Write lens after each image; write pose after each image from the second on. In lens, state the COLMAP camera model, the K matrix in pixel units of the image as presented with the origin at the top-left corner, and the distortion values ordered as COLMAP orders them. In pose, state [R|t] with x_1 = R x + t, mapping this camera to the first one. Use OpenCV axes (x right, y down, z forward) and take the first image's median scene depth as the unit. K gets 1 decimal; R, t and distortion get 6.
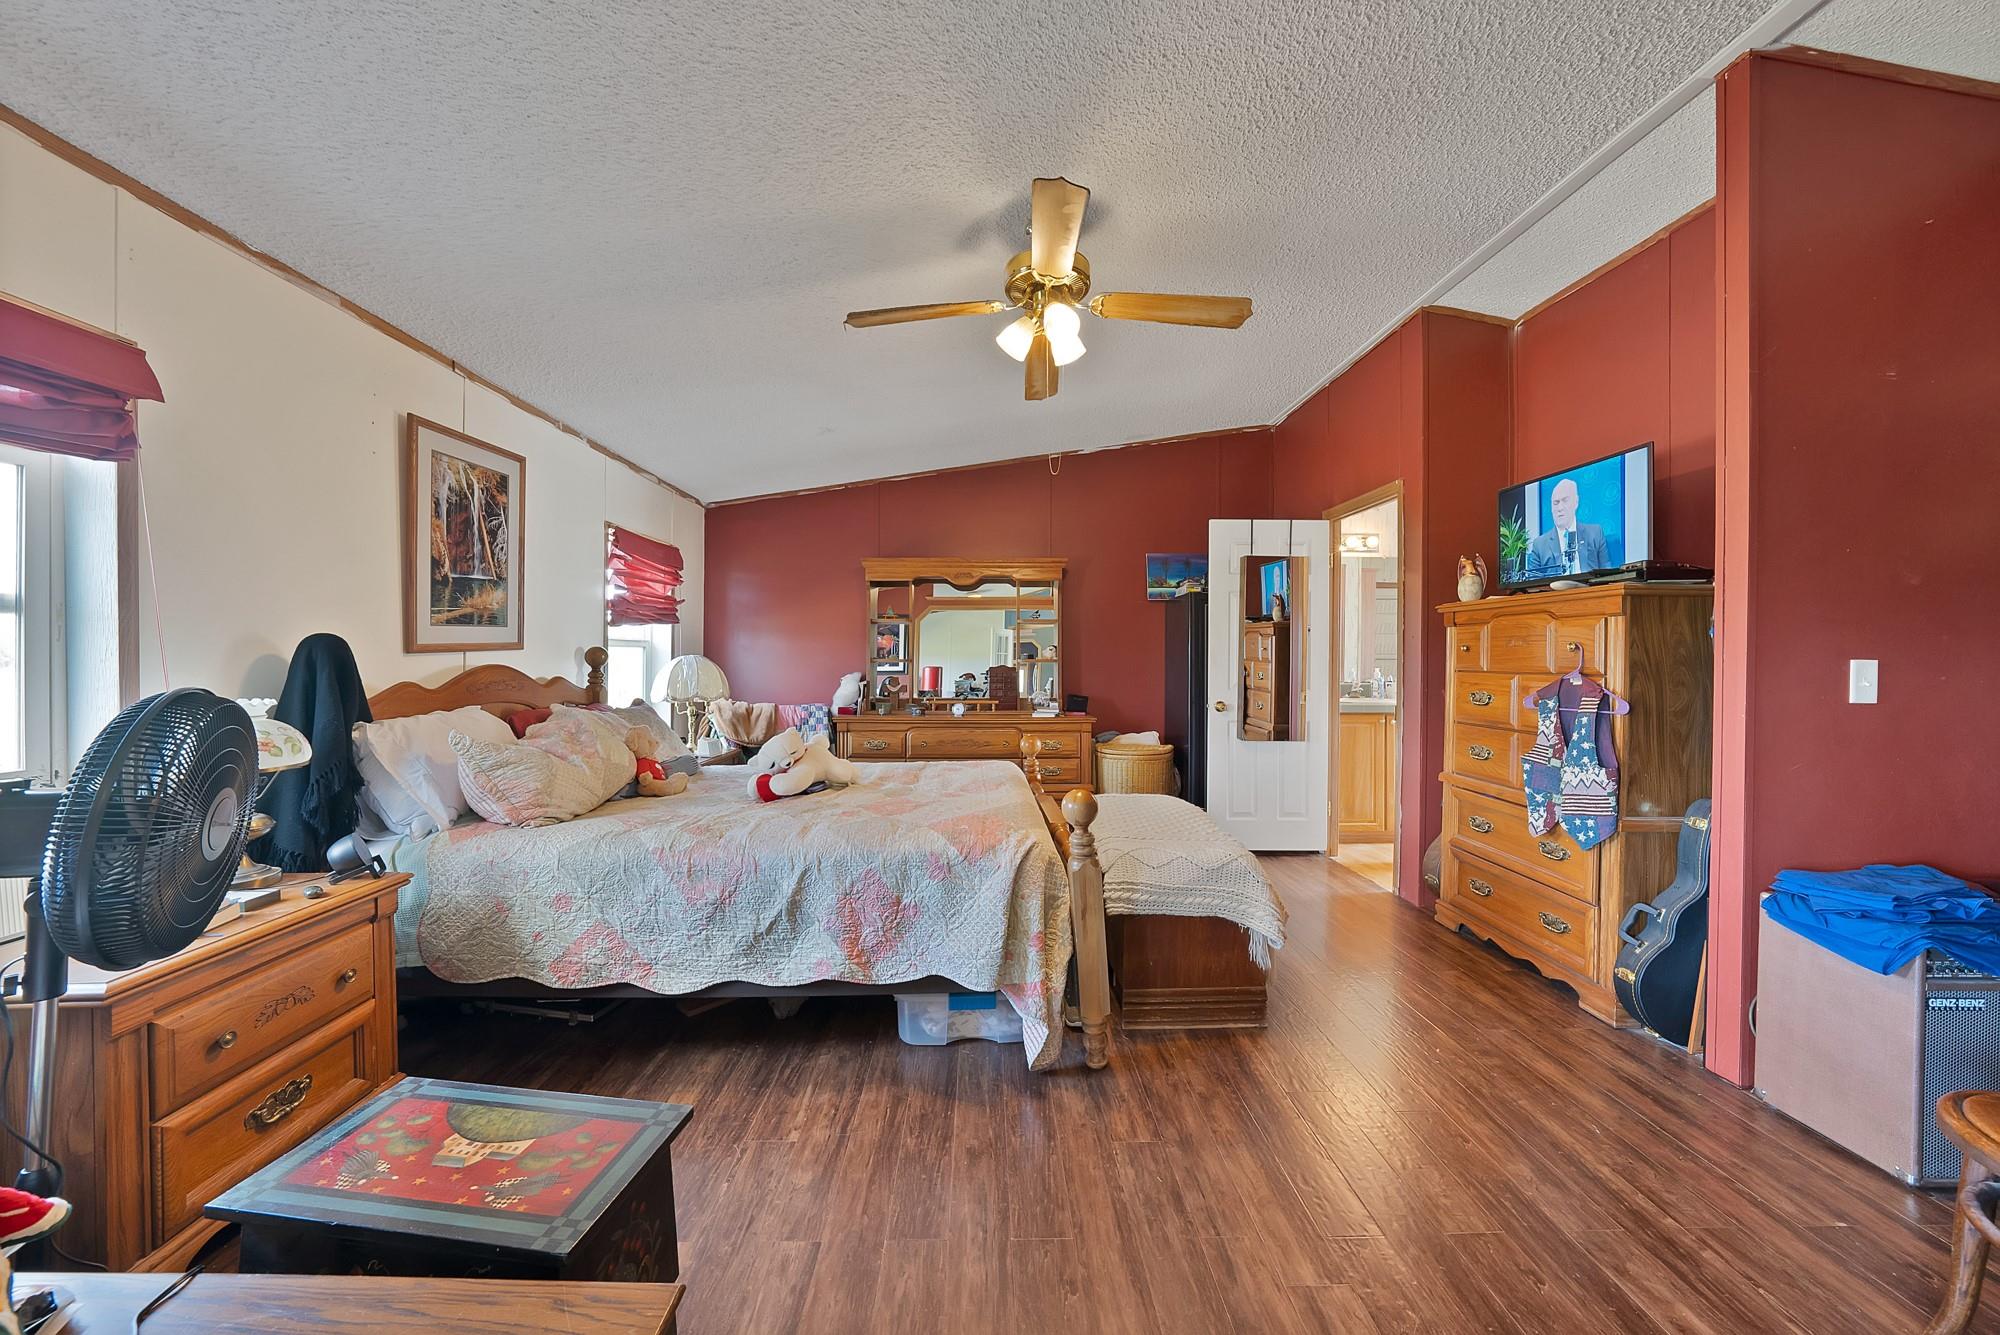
lens RADIAL K [[709.7, 0, 1016.7], [0, 709.7, 659.5], [0, 0, 1]] dist [-0.021697, 0.000126]
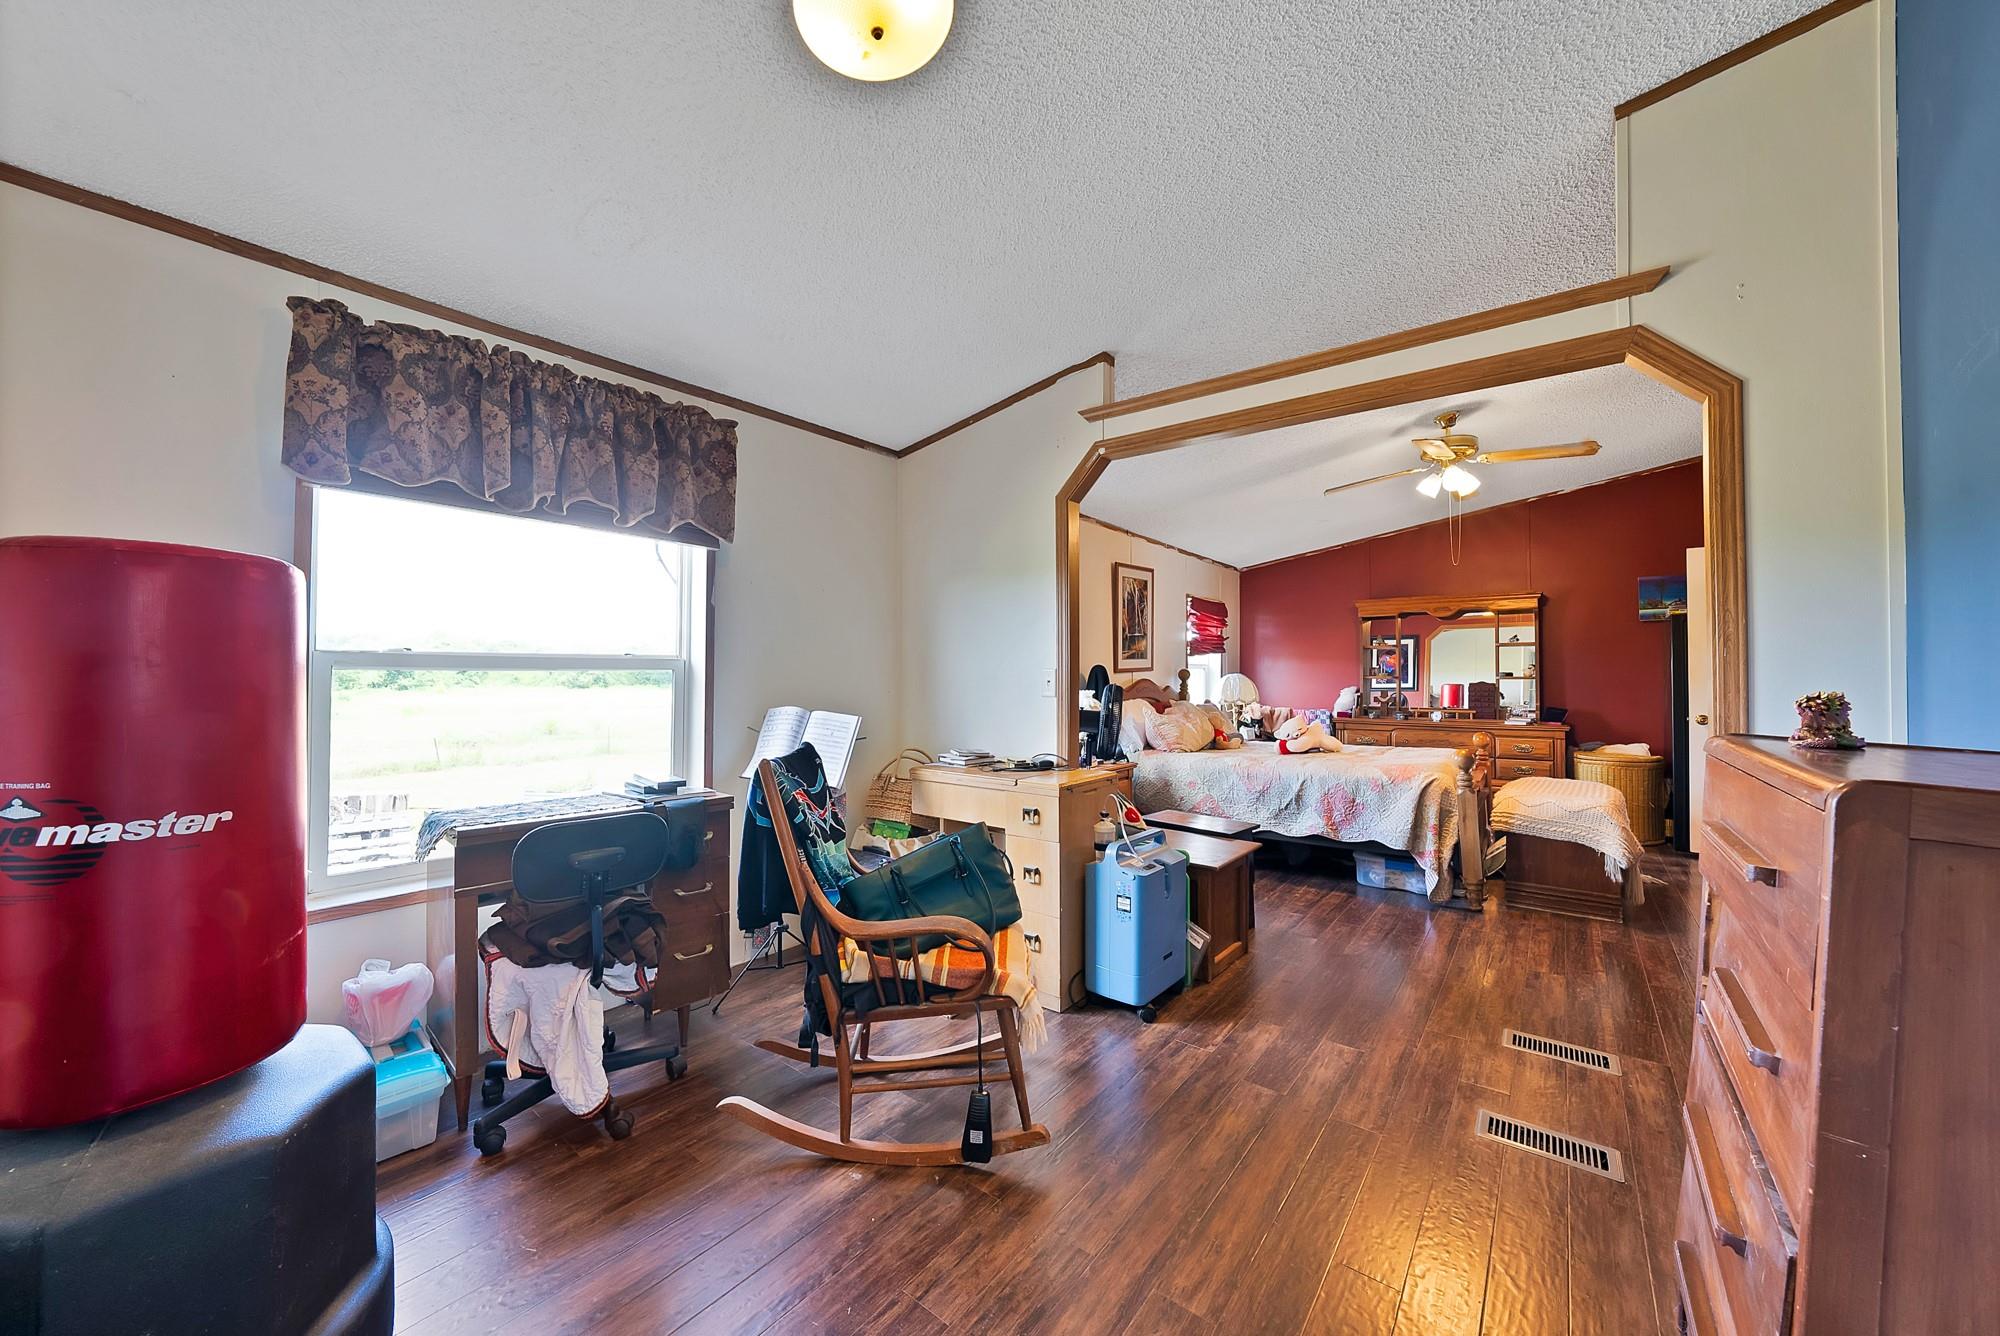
lens RADIAL K [[709.7, 0, 1016.7], [0, 709.7, 660.0], [0, 0, 1]] dist [-0.021697, 0.000126]
pose [[0.764850, -0.014211, -0.644052, 0.252104], [-0.002106, 0.999696, -0.024559, 0.004588], [0.644205, 0.020140, 0.764588, -0.720480]]
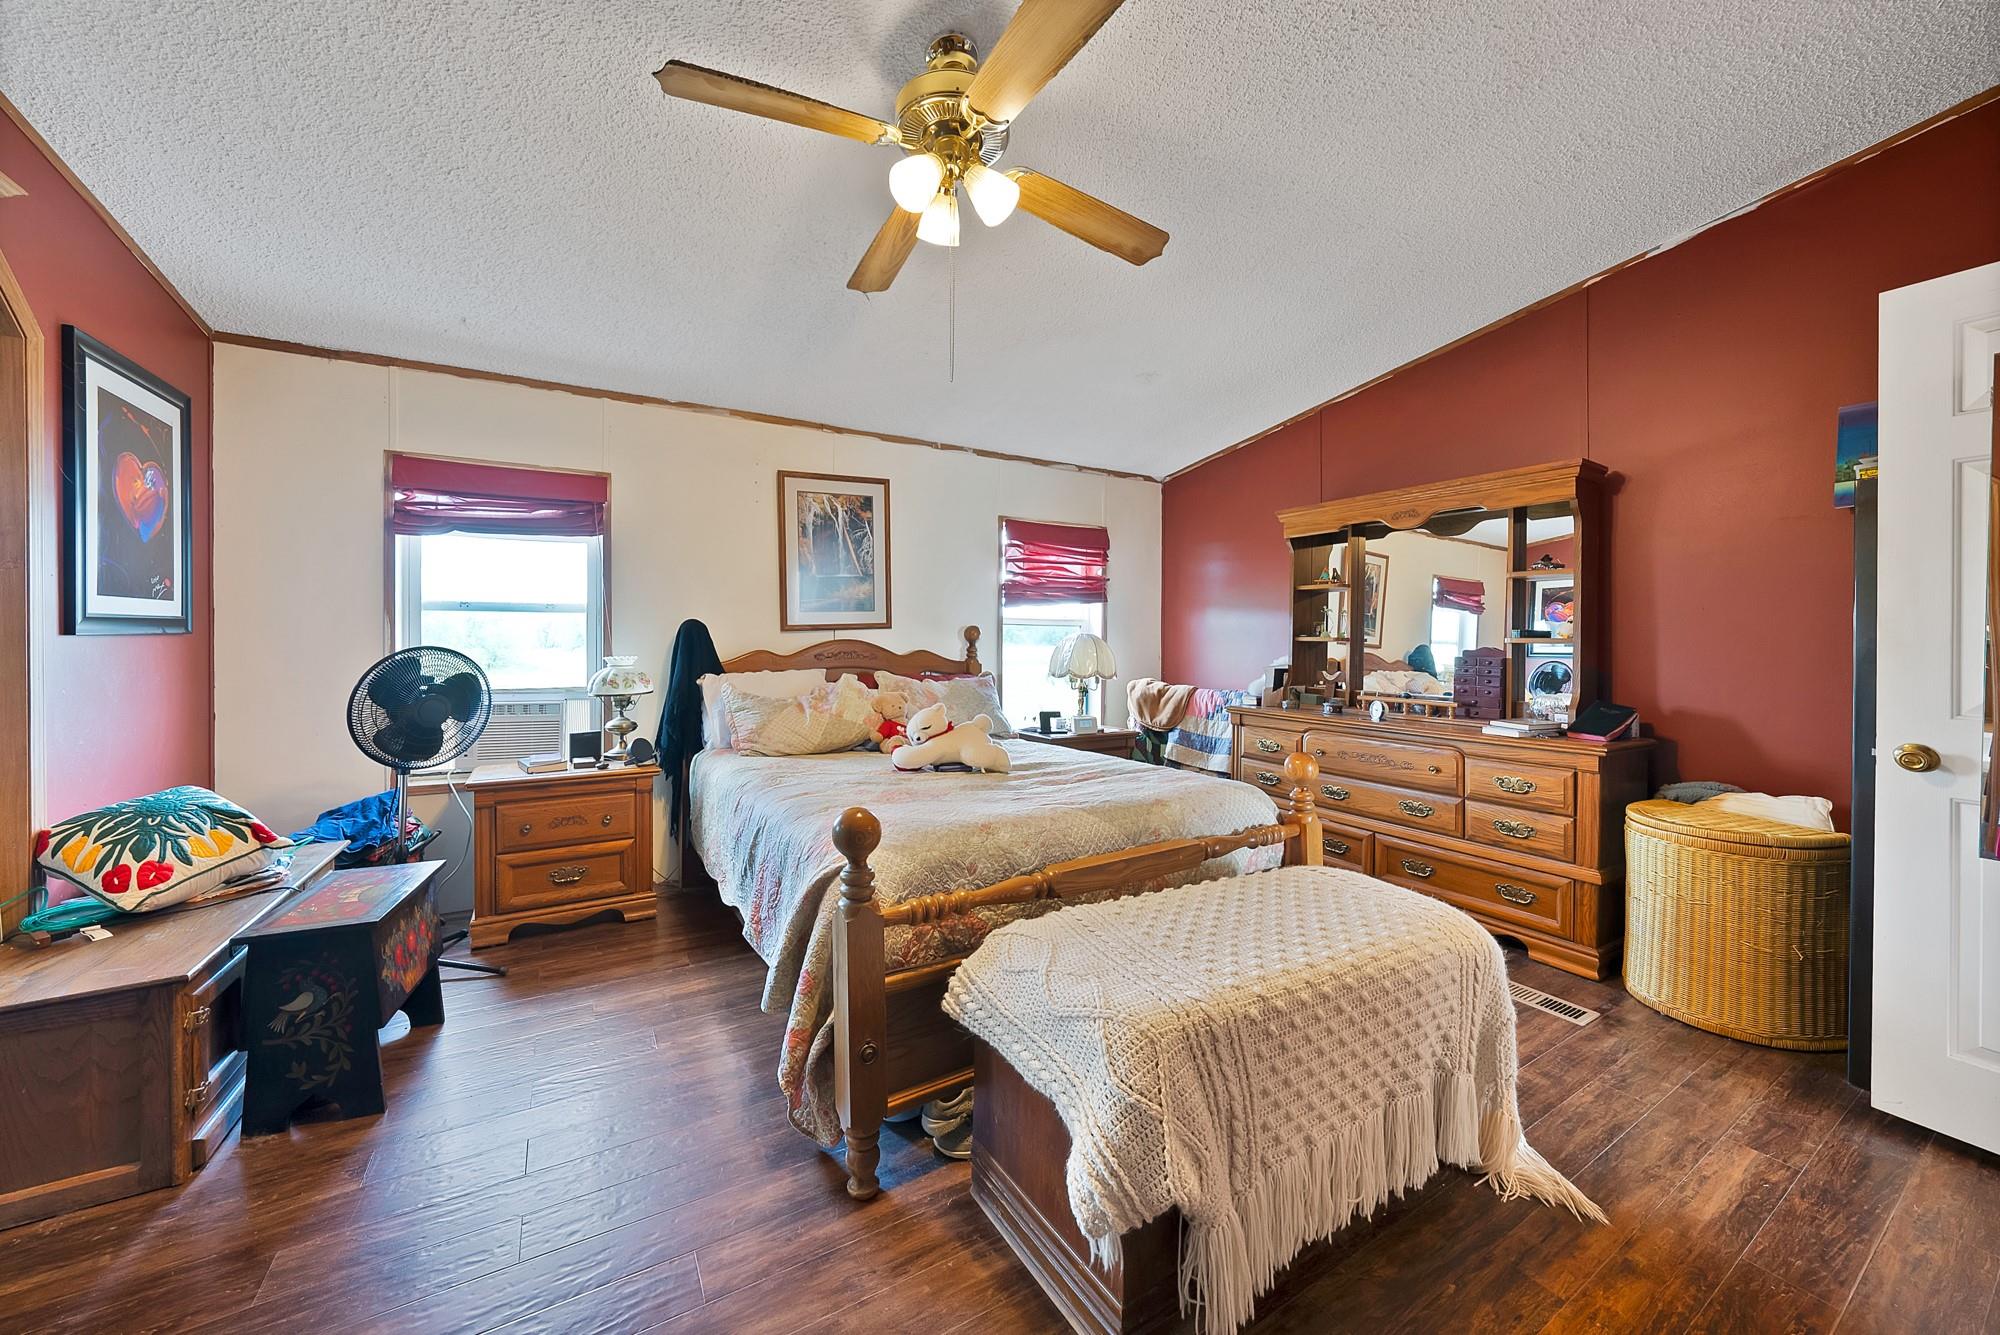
lens RADIAL K [[721.8, 0, 957.2], [0, 721.8, 638.9], [0, 0, 1]] dist [-0.024648, 0.000209]
pose [[0.467348, 0.003224, -0.884068, 0.555082], [-0.004880, 0.999988, 0.001067, 0.003469], [0.884060, 0.003815, 0.467358, 0.512358]]
